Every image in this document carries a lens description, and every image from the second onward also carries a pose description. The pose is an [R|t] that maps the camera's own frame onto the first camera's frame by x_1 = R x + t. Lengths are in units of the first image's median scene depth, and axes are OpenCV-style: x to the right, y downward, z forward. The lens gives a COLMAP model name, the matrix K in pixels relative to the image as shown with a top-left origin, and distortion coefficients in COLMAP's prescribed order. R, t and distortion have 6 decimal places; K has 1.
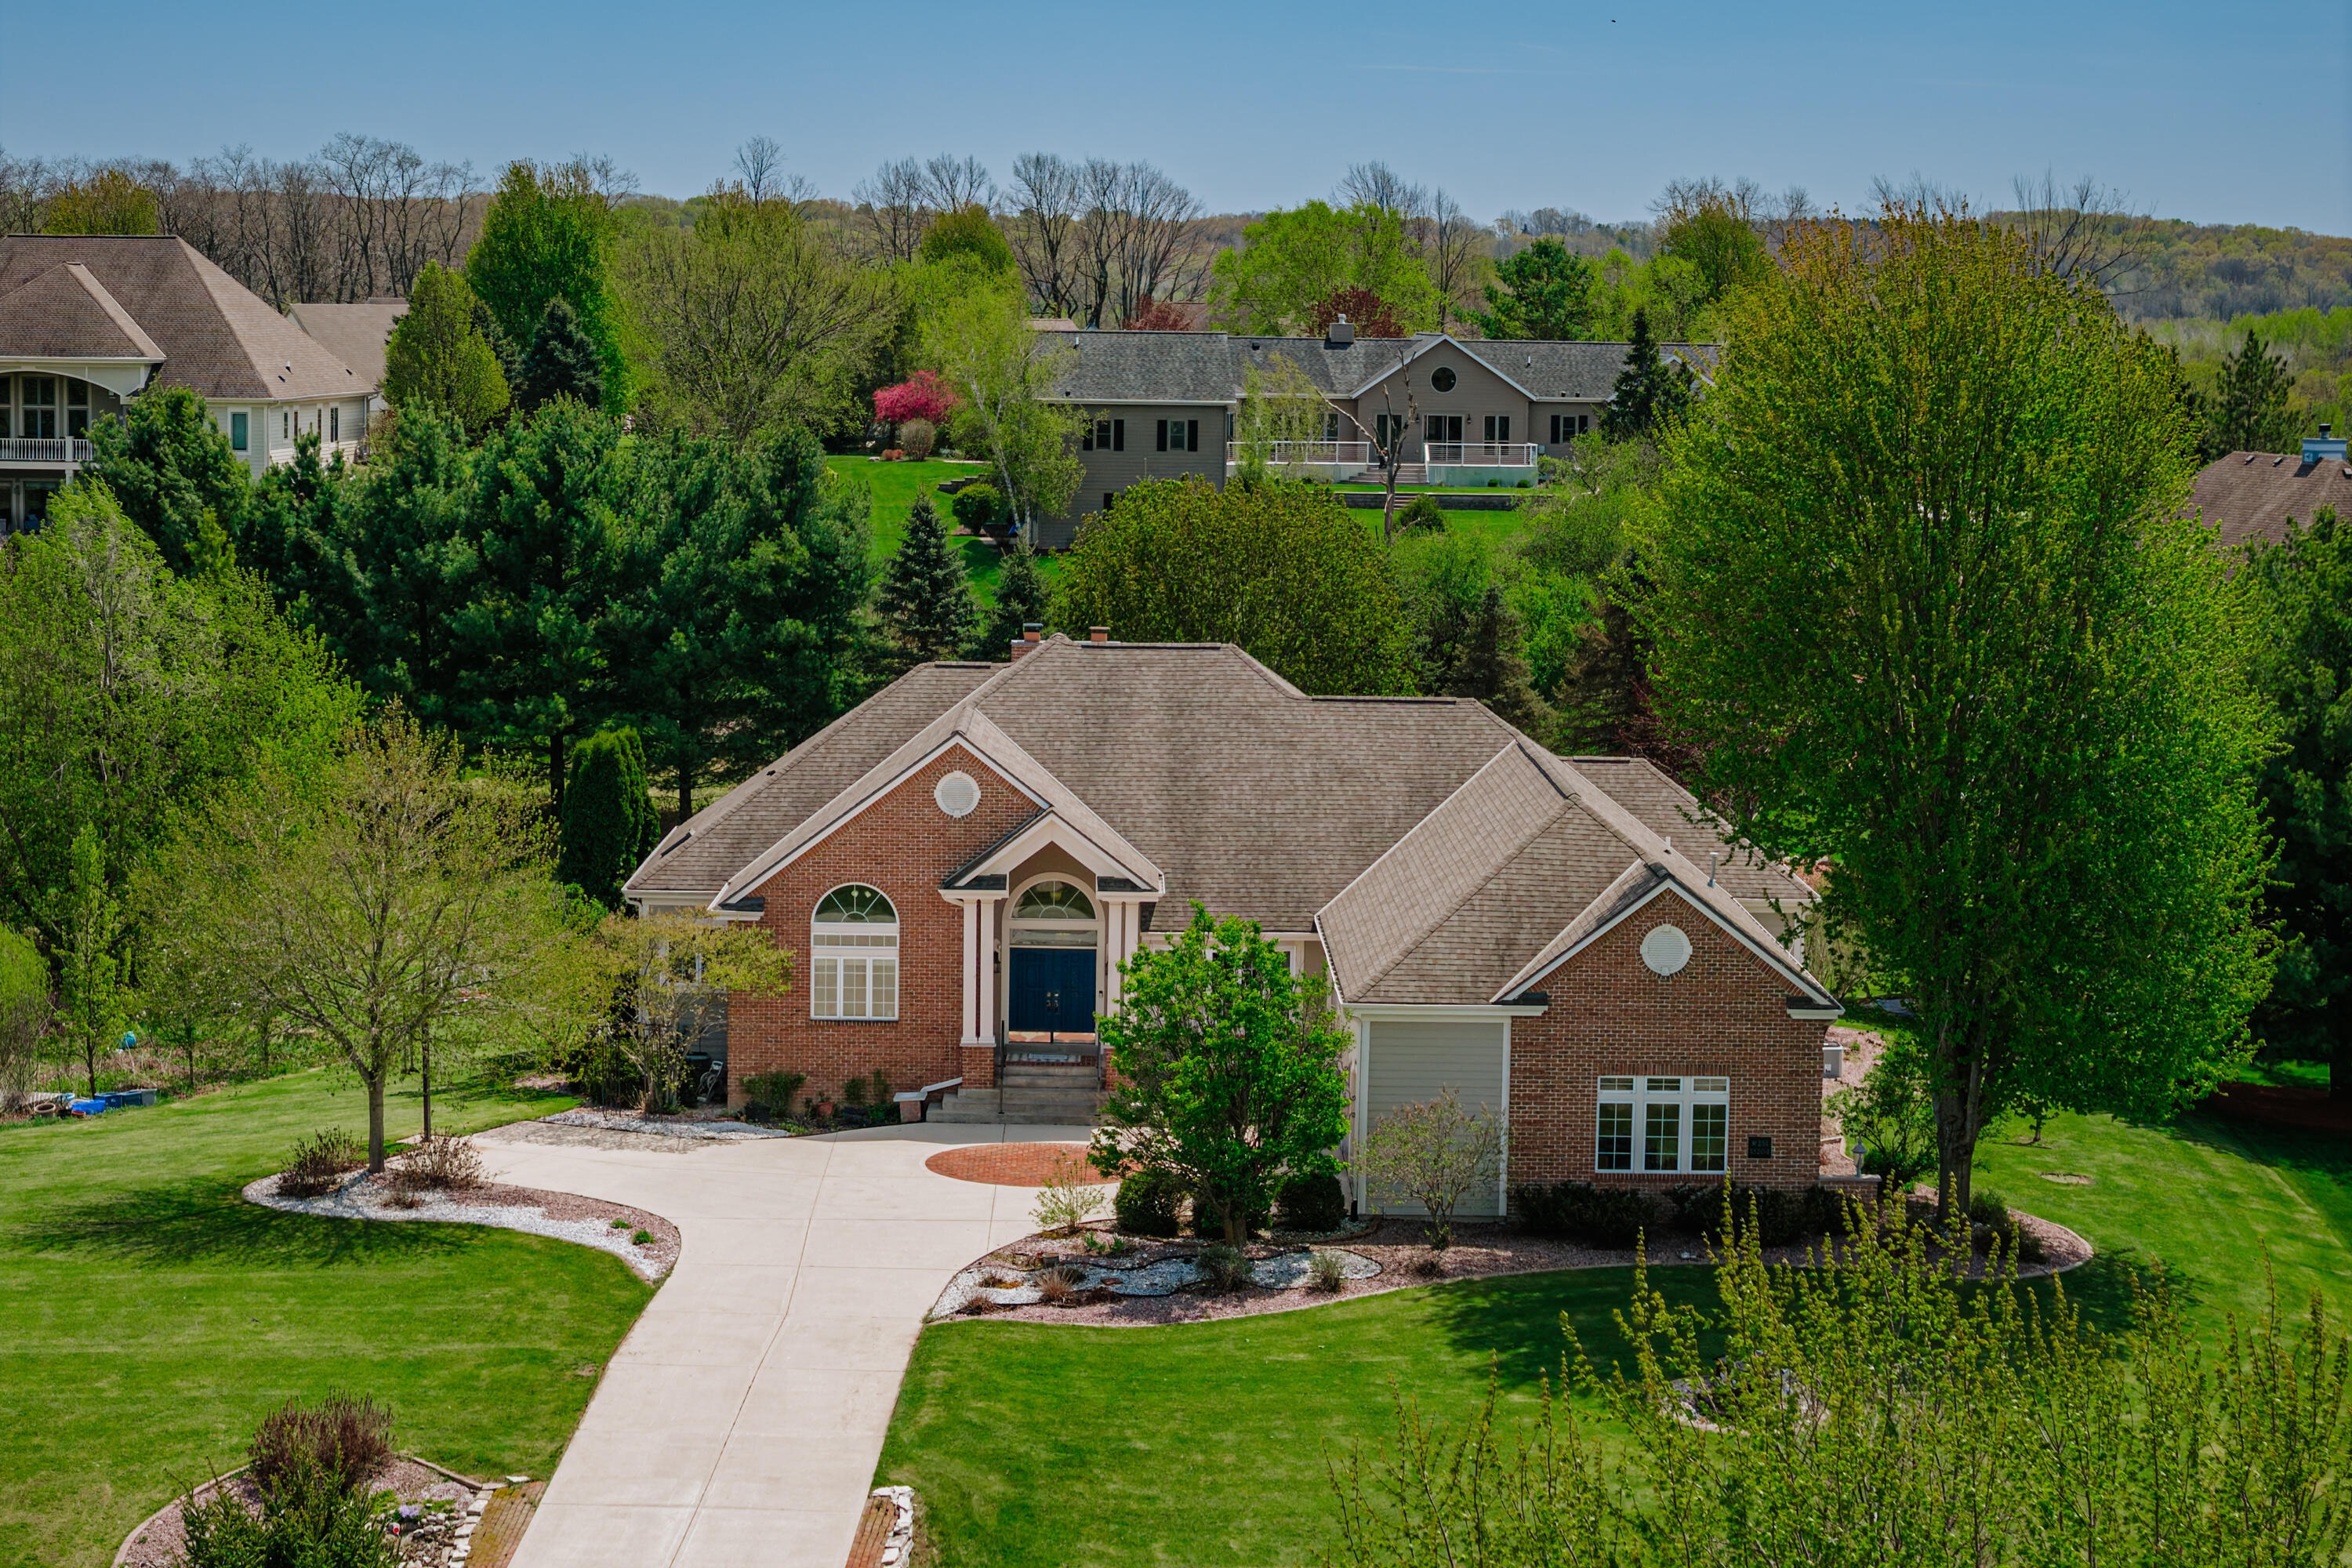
lens RADIAL K [[4752.5, 0, 1185.0], [0, 4752.5, 786.3], [0, 0, 1]] dist [-0.190595, 0.000000]
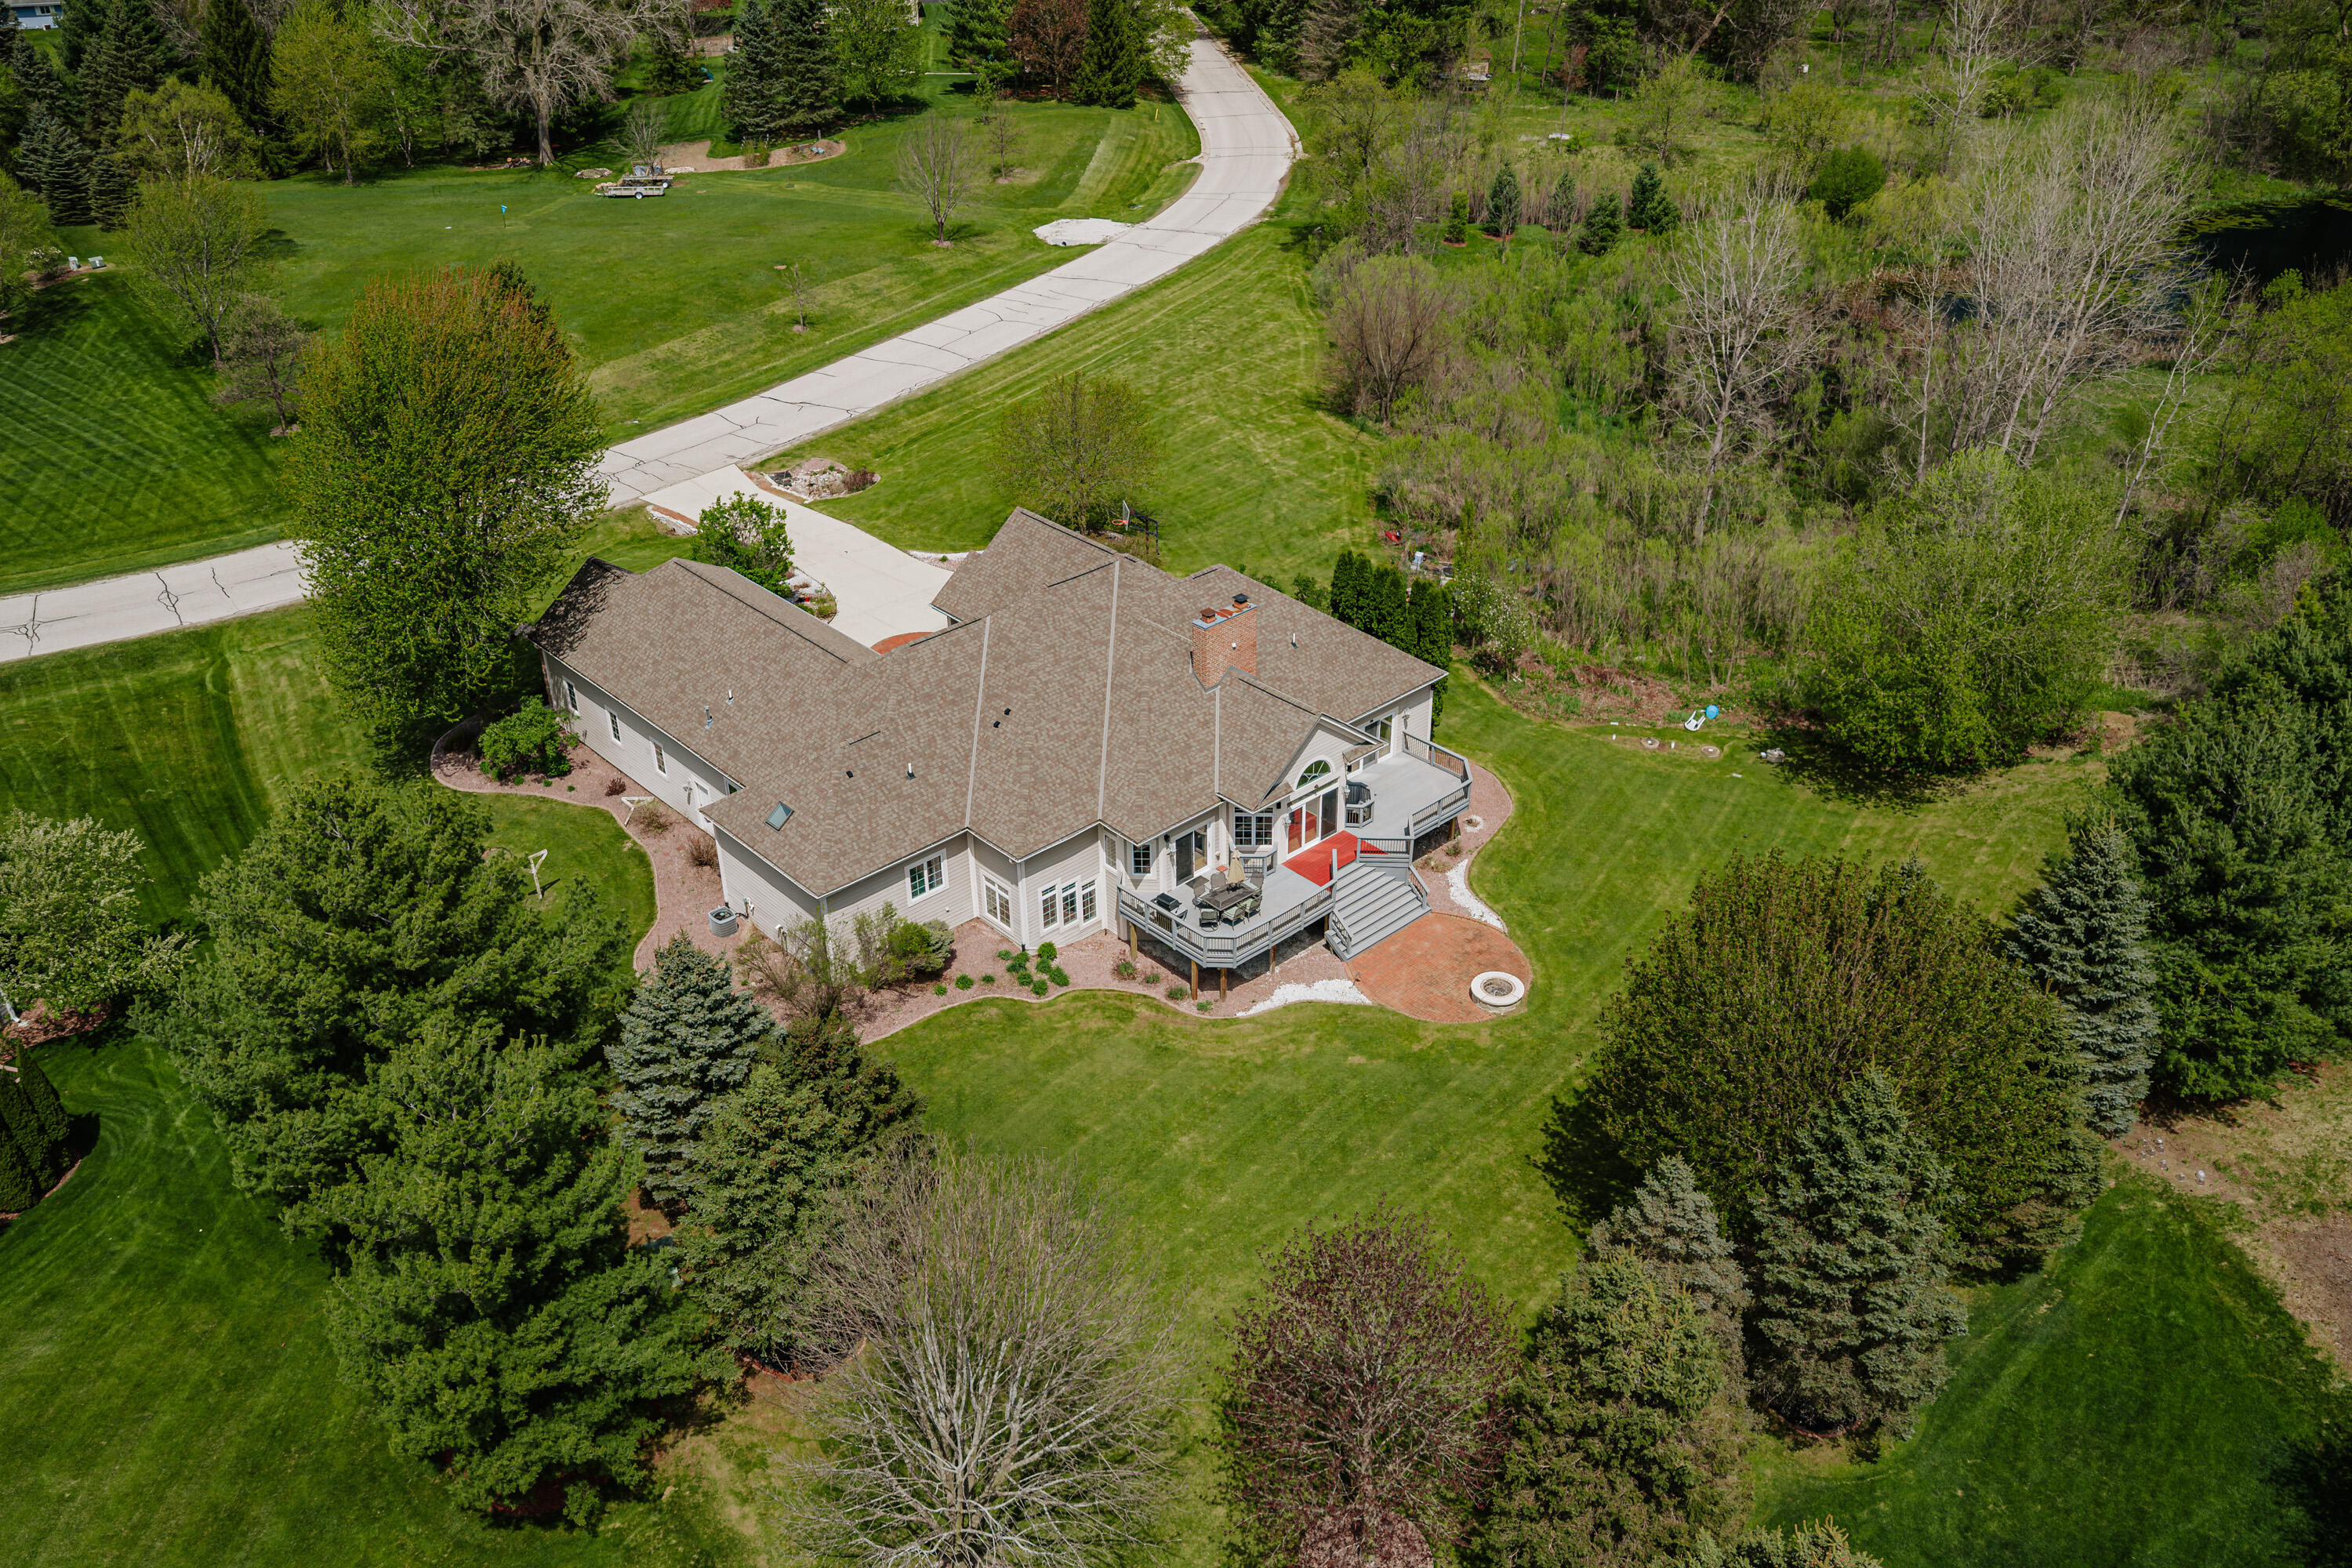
lens RADIAL K [[1950.8, 0, 1183.1], [0, 1950.8, 785.7], [0, 0, 1]] dist [0.007298, -0.022631]
pose [[-0.740834, 0.338501, -0.580157, 0.456030], [-0.070860, 0.819523, 0.568648, -0.423984], [0.667940, 0.462384, -0.583144, 1.742815]]
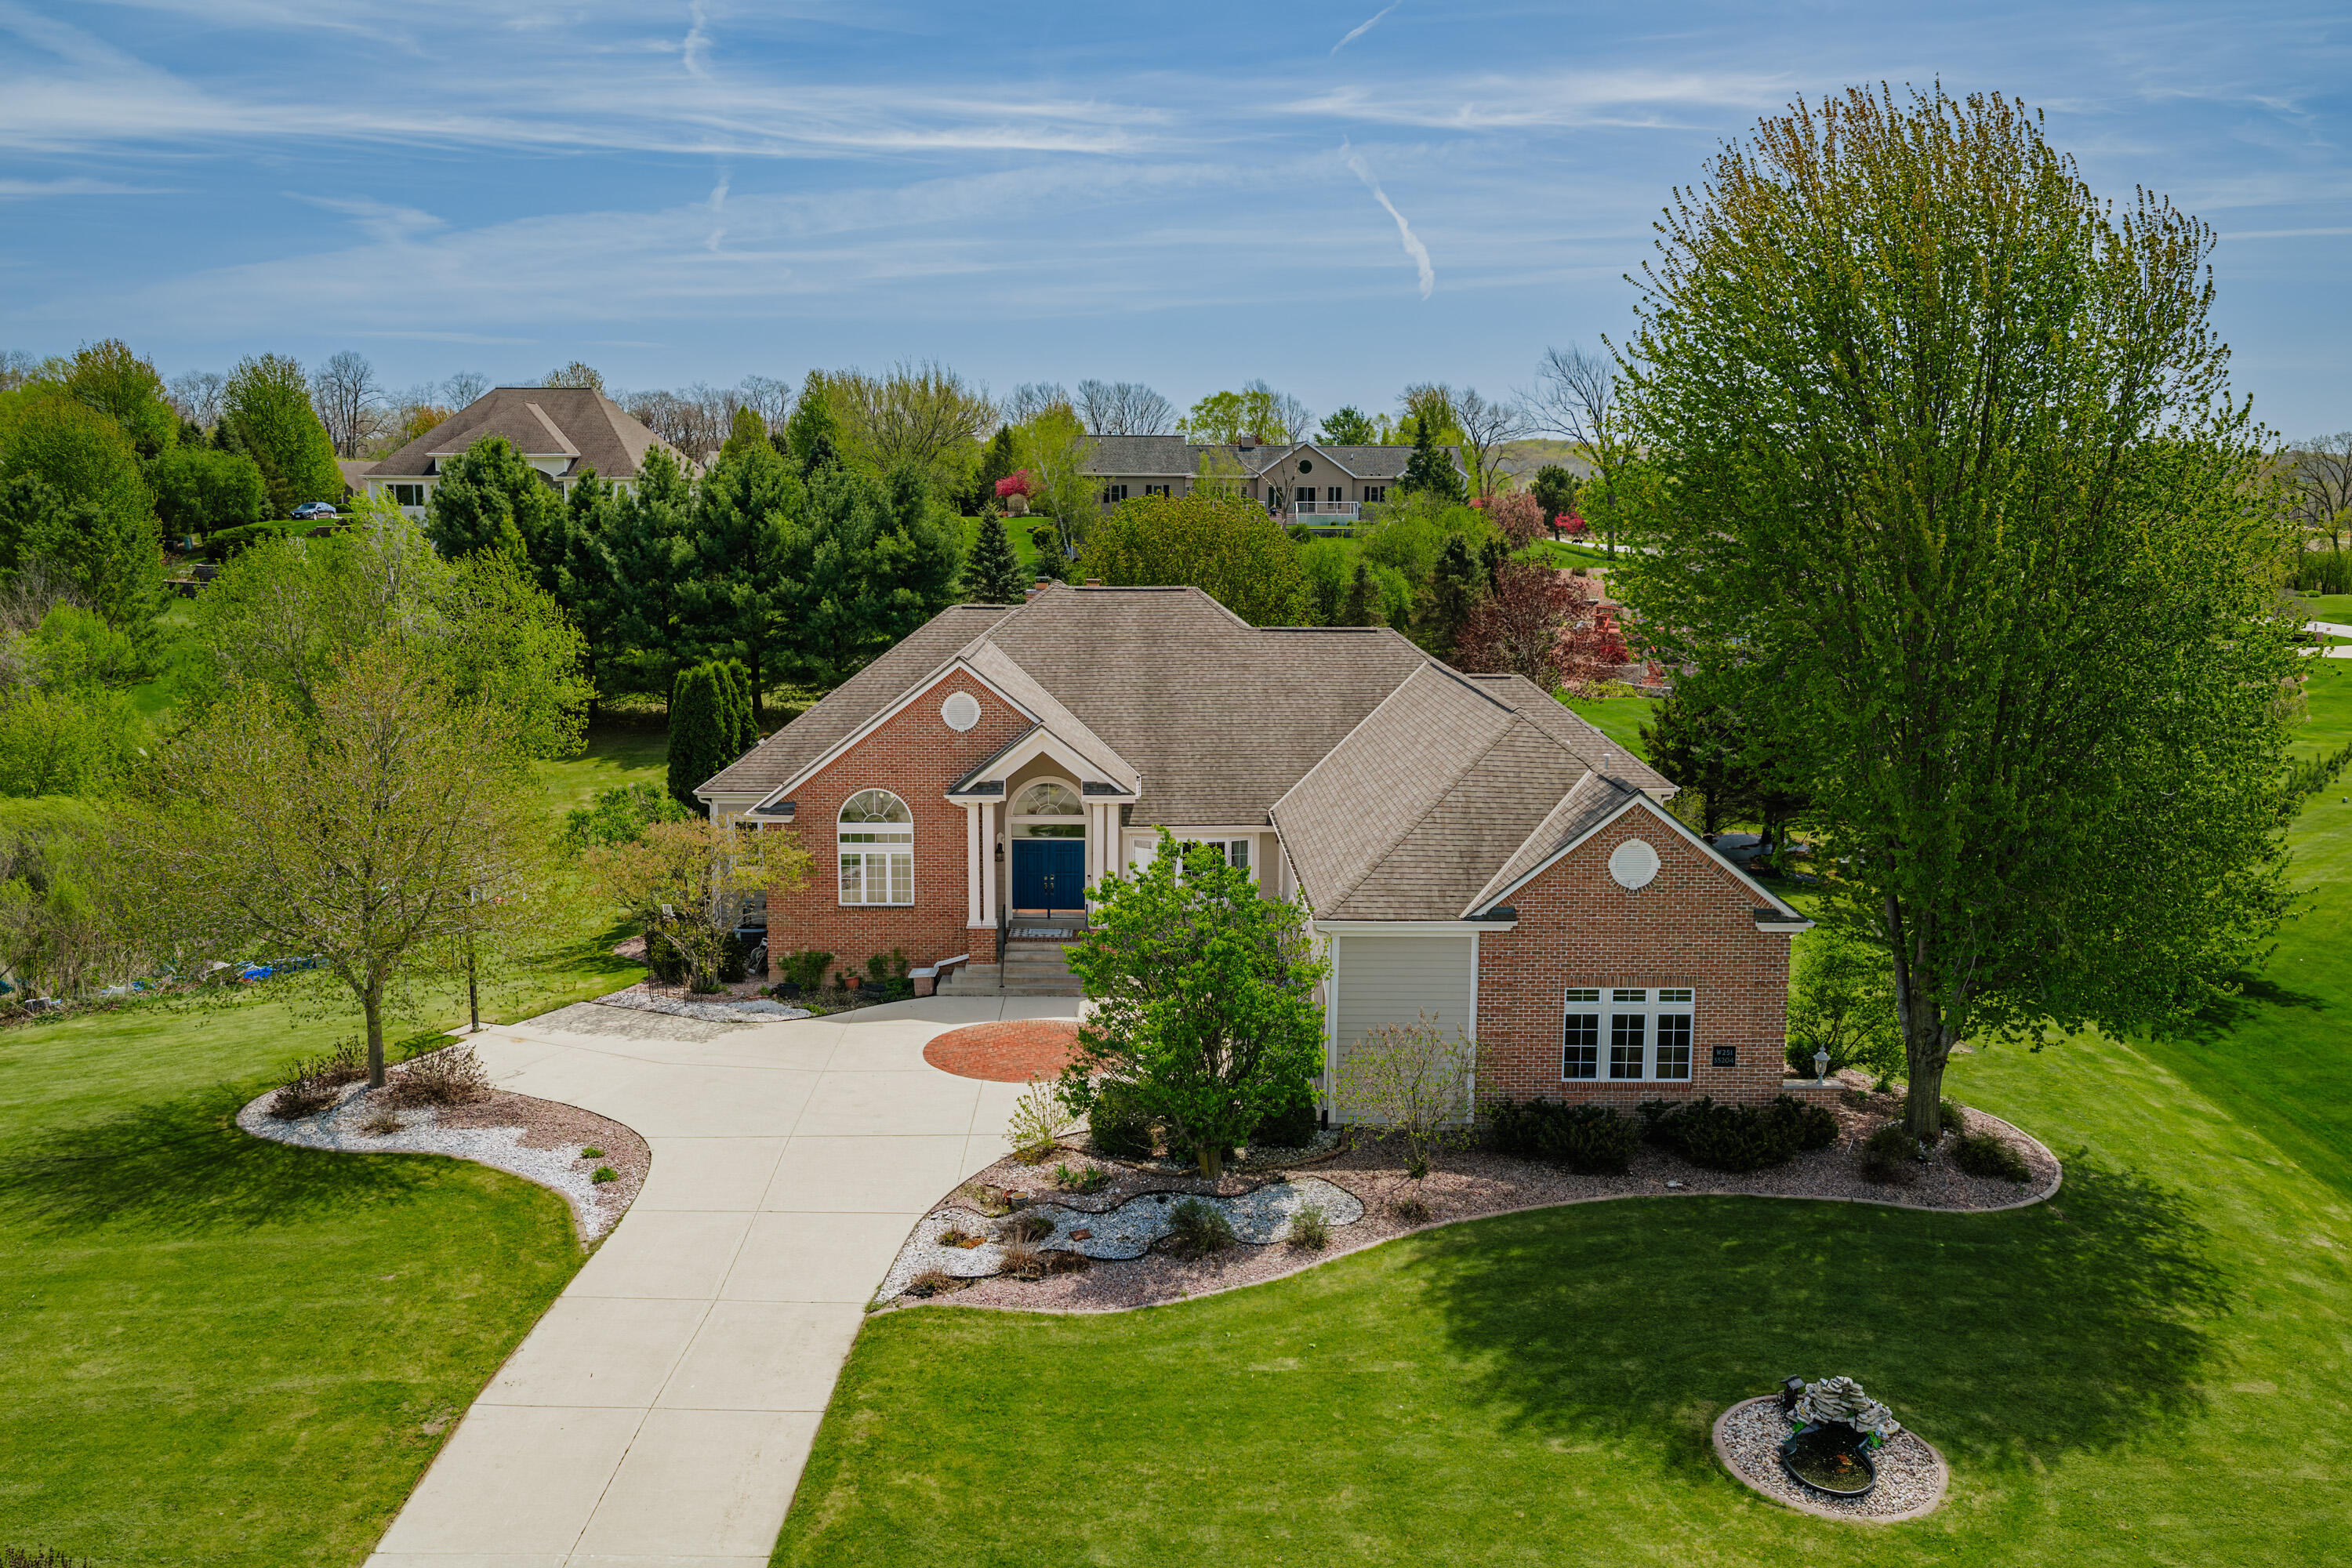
lens RADIAL K [[1950.8, 0, 1179.9], [0, 1950.8, 783.1], [0, 0, 1]] dist [0.007298, -0.022631]
pose [[0.999933, -0.010197, 0.005407, 0.002937], [0.009925, 0.998792, 0.048133, -0.003572], [-0.005892, -0.048076, 0.998826, 0.583341]]
